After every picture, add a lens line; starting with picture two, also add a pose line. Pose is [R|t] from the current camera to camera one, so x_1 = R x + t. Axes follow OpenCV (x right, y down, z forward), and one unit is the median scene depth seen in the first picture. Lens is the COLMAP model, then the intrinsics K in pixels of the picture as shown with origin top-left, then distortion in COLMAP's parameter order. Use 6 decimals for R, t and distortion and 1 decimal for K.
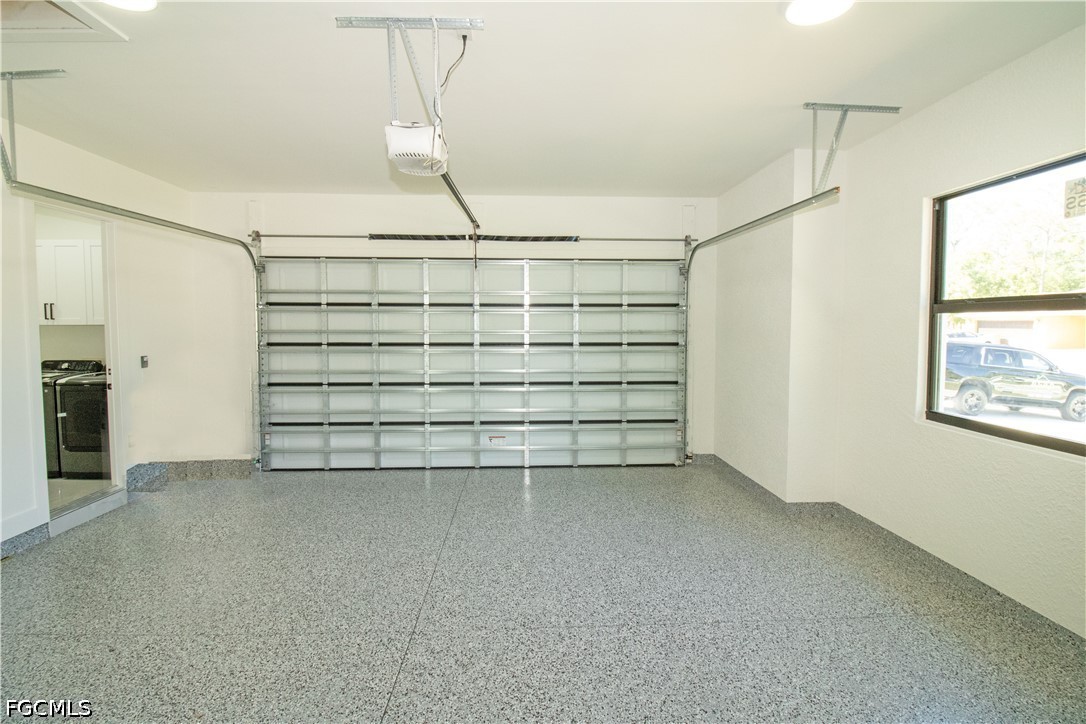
lens RADIAL K [[500.5, 0, 543.5], [0, 500.5, 357.4], [0, 0, 1]] dist [-0.003209, -0.003841]
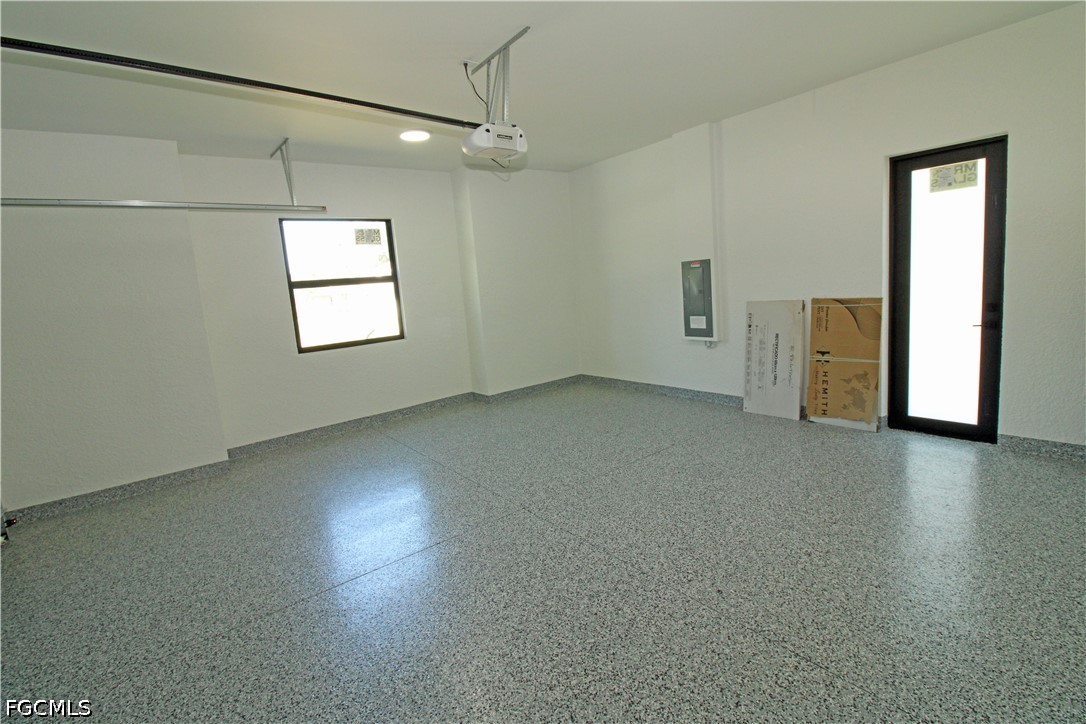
lens RADIAL K [[500.5, 0, 545.0], [0, 500.5, 358.3], [0, 0, 1]] dist [-0.003209, -0.003841]
pose [[-0.571216, -0.074122, 0.817446, -1.368907], [0.140493, 0.972387, 0.186345, -0.069655], [-0.808687, 0.221289, -0.545030, 1.624279]]
